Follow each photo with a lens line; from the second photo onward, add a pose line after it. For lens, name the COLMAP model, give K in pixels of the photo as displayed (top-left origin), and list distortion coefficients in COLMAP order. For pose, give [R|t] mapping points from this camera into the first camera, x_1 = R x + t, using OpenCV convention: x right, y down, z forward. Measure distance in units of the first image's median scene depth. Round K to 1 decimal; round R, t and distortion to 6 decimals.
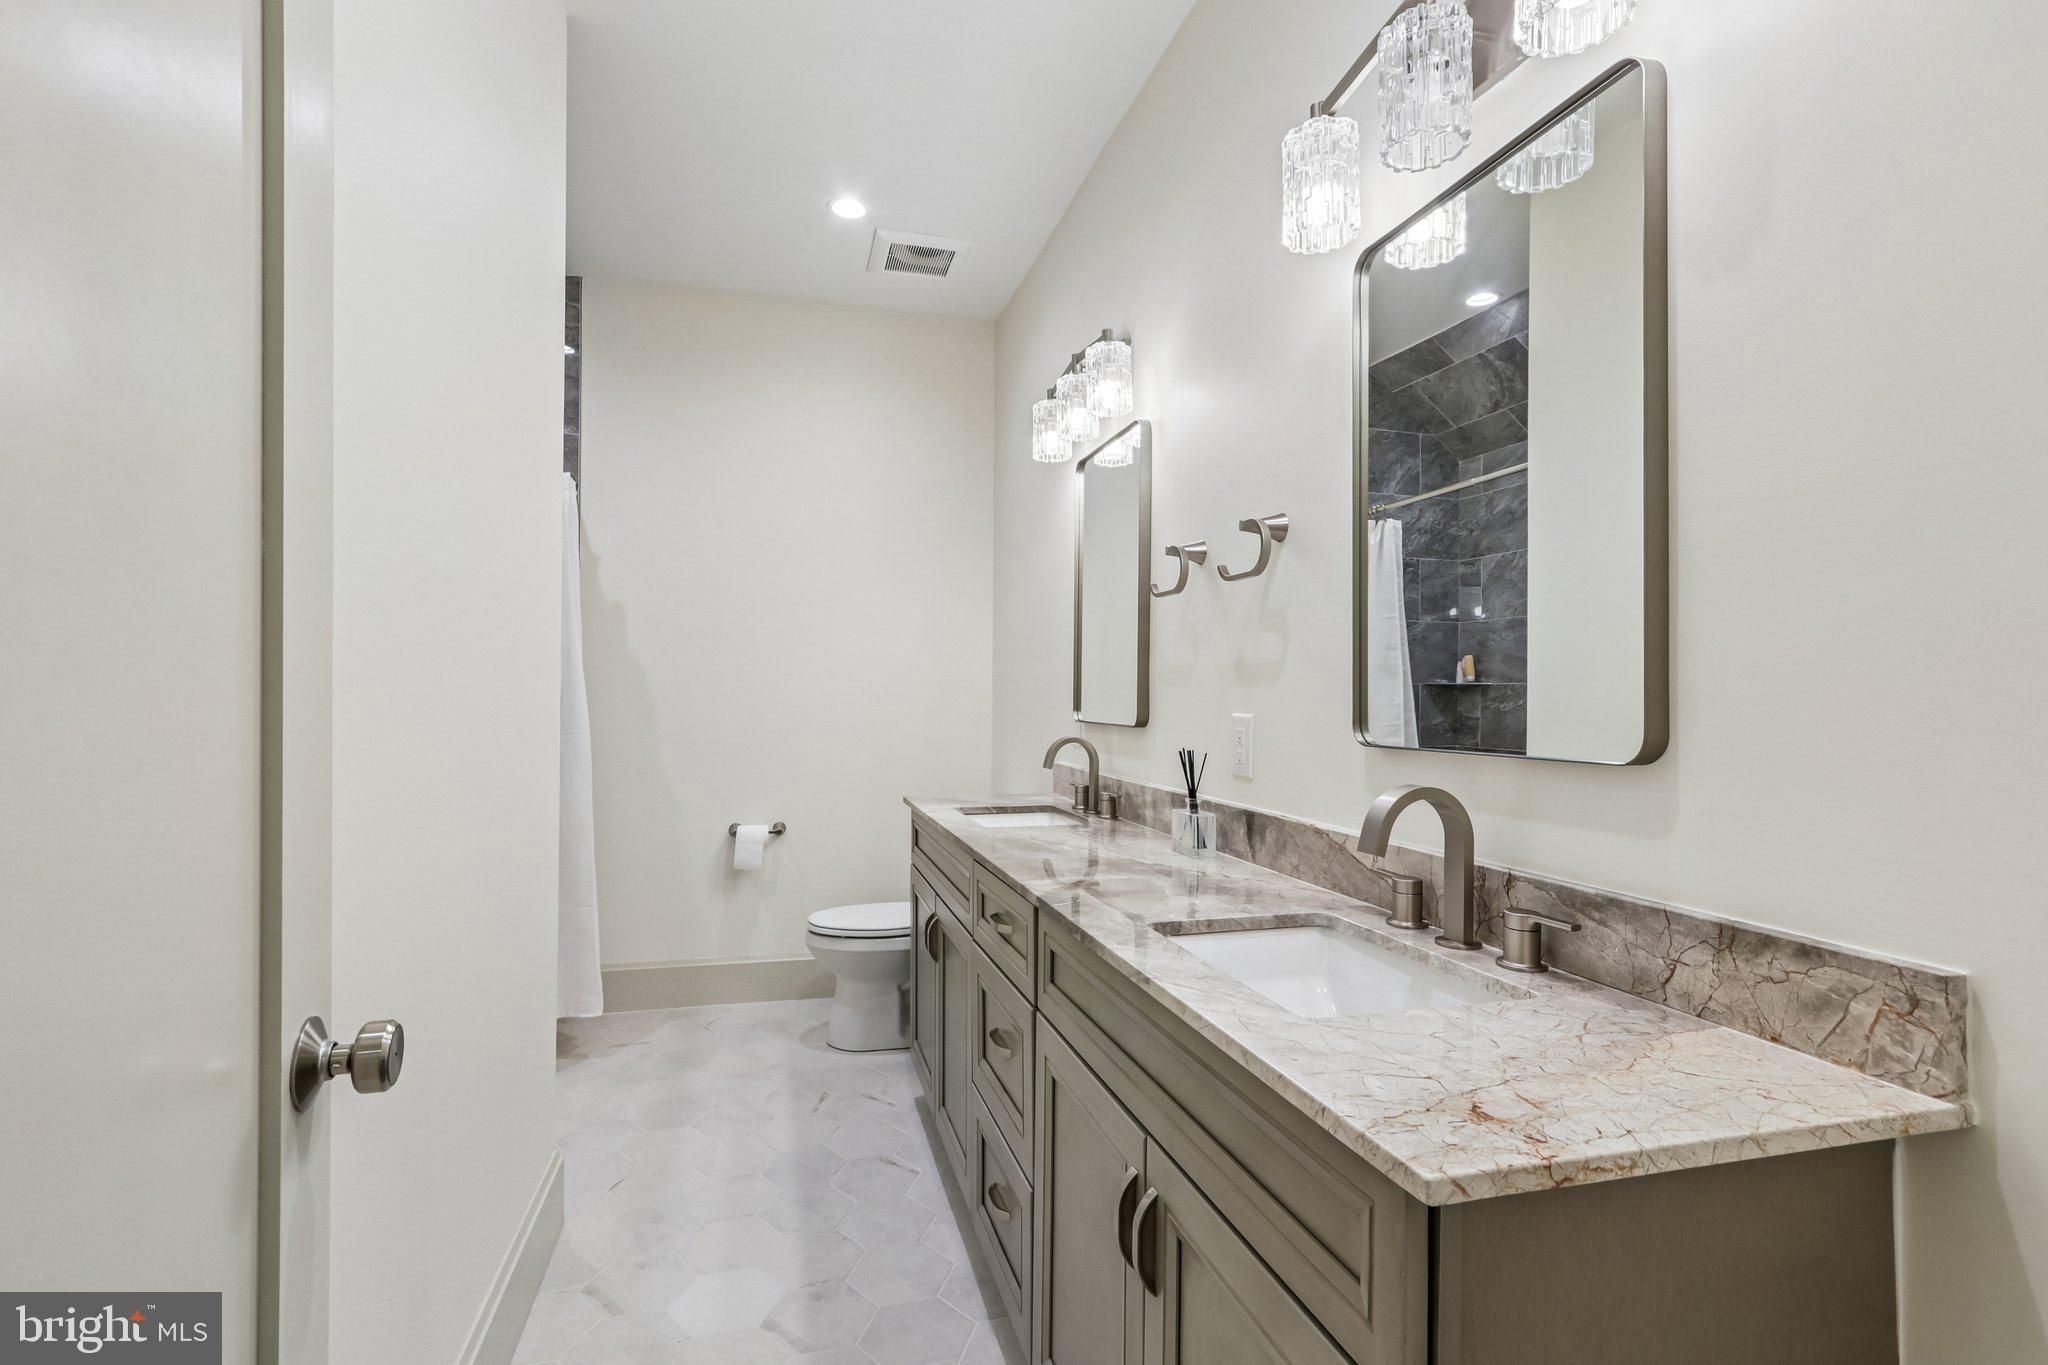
lens RADIAL K [[945.3, 0, 1021.8], [0, 945.3, 689.9], [0, 0, 1]] dist [-0.002002, -0.000182]
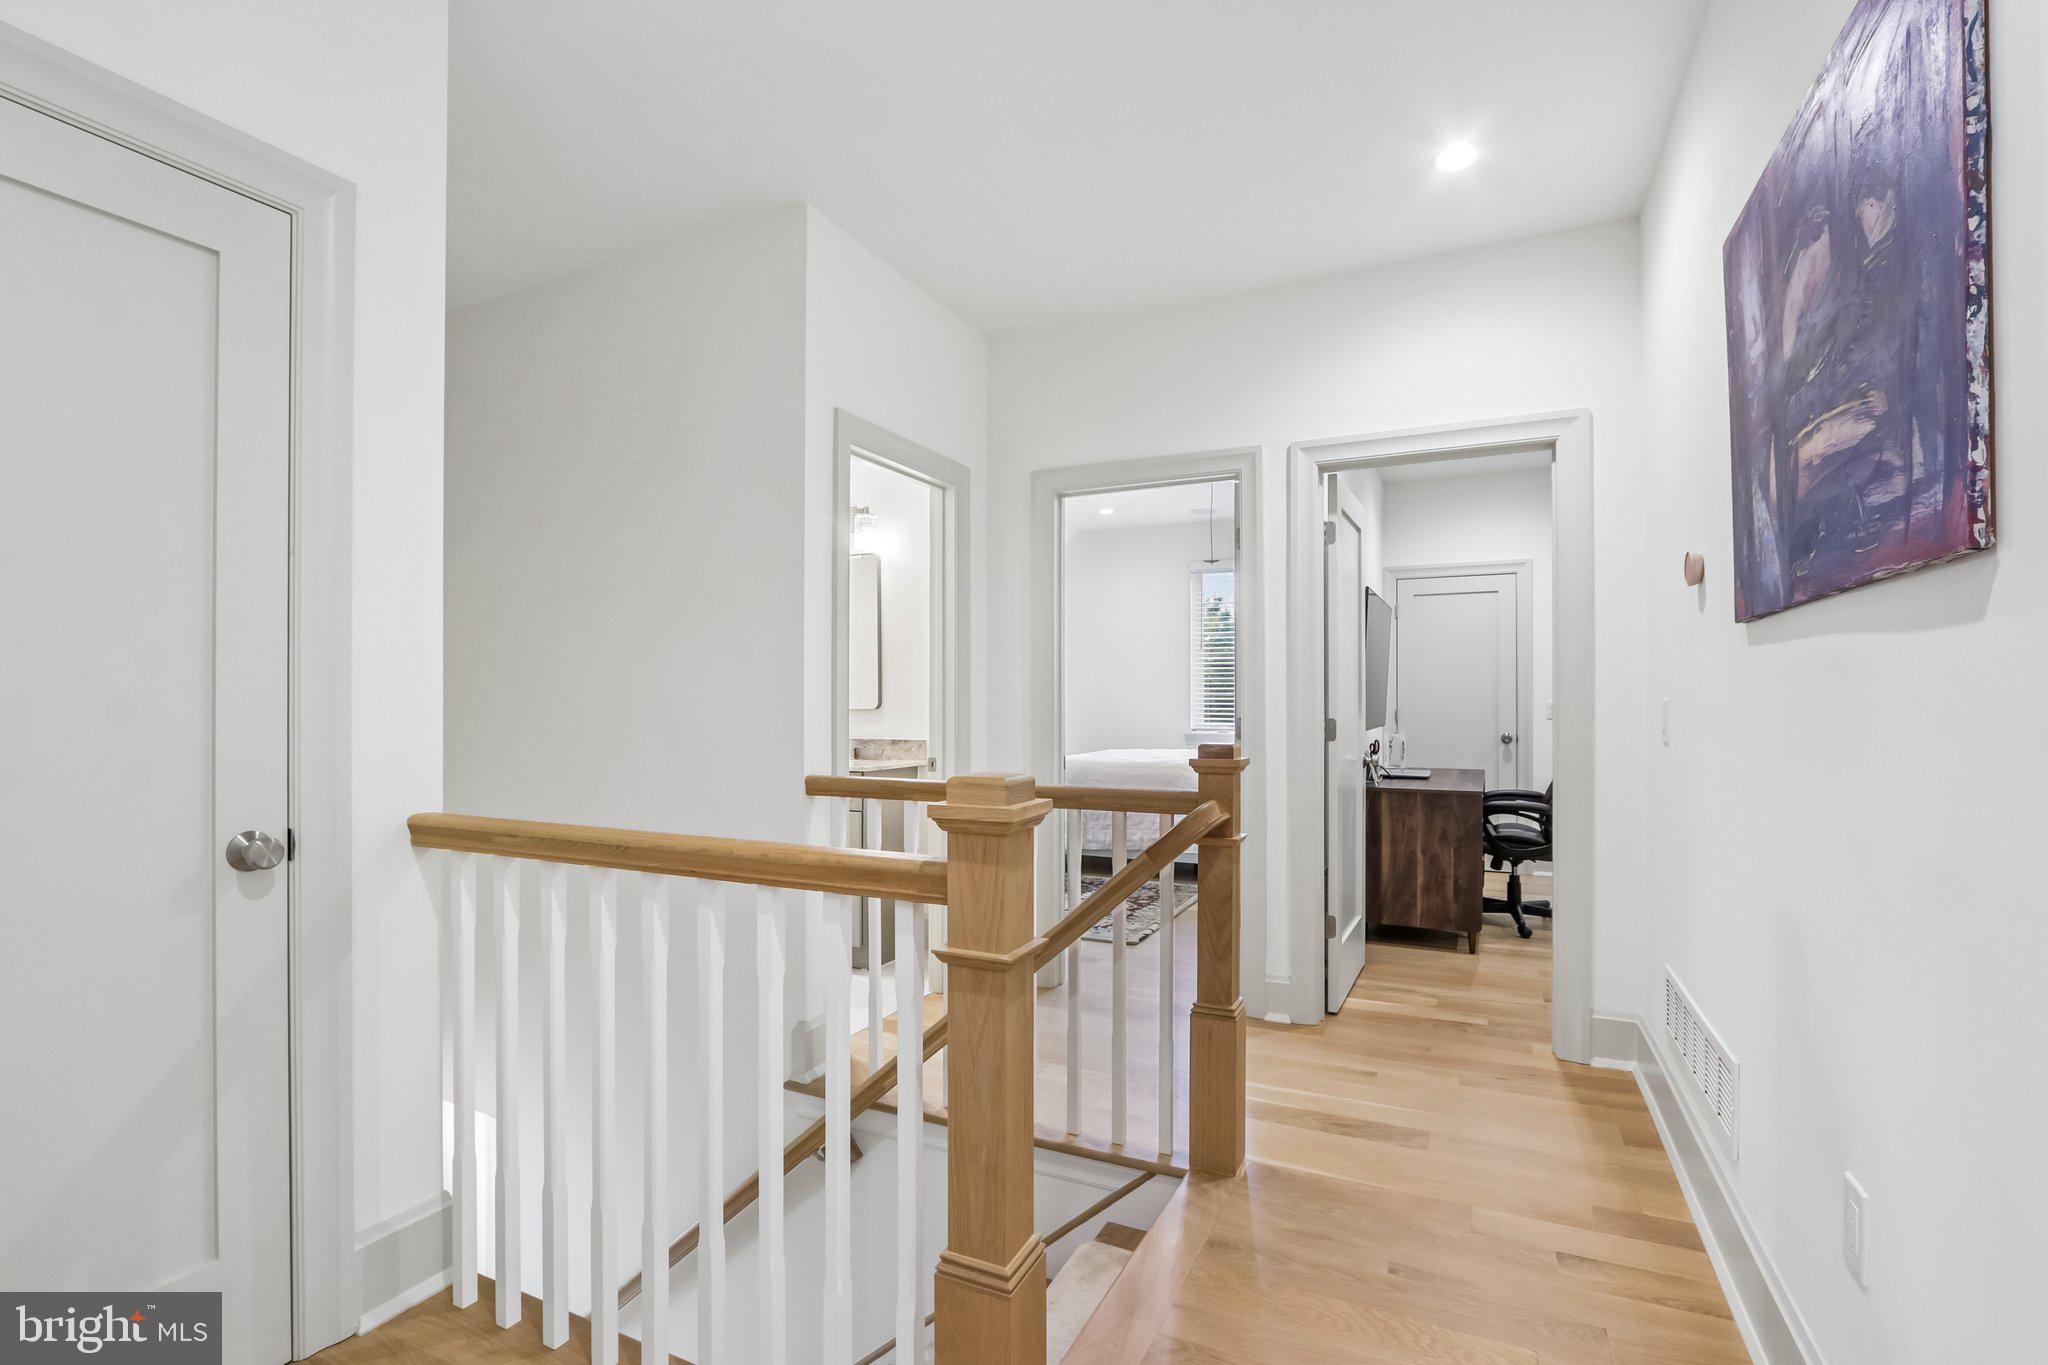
lens RADIAL K [[945.3, 0, 1020.6], [0, 945.3, 692.4], [0, 0, 1]] dist [-0.002002, -0.000182]
pose [[0.654795, -0.001048, 0.755806, -2.615841], [-0.001527, 0.999995, 0.002709, -0.020096], [-0.755805, -0.002928, 0.654790, -2.812866]]
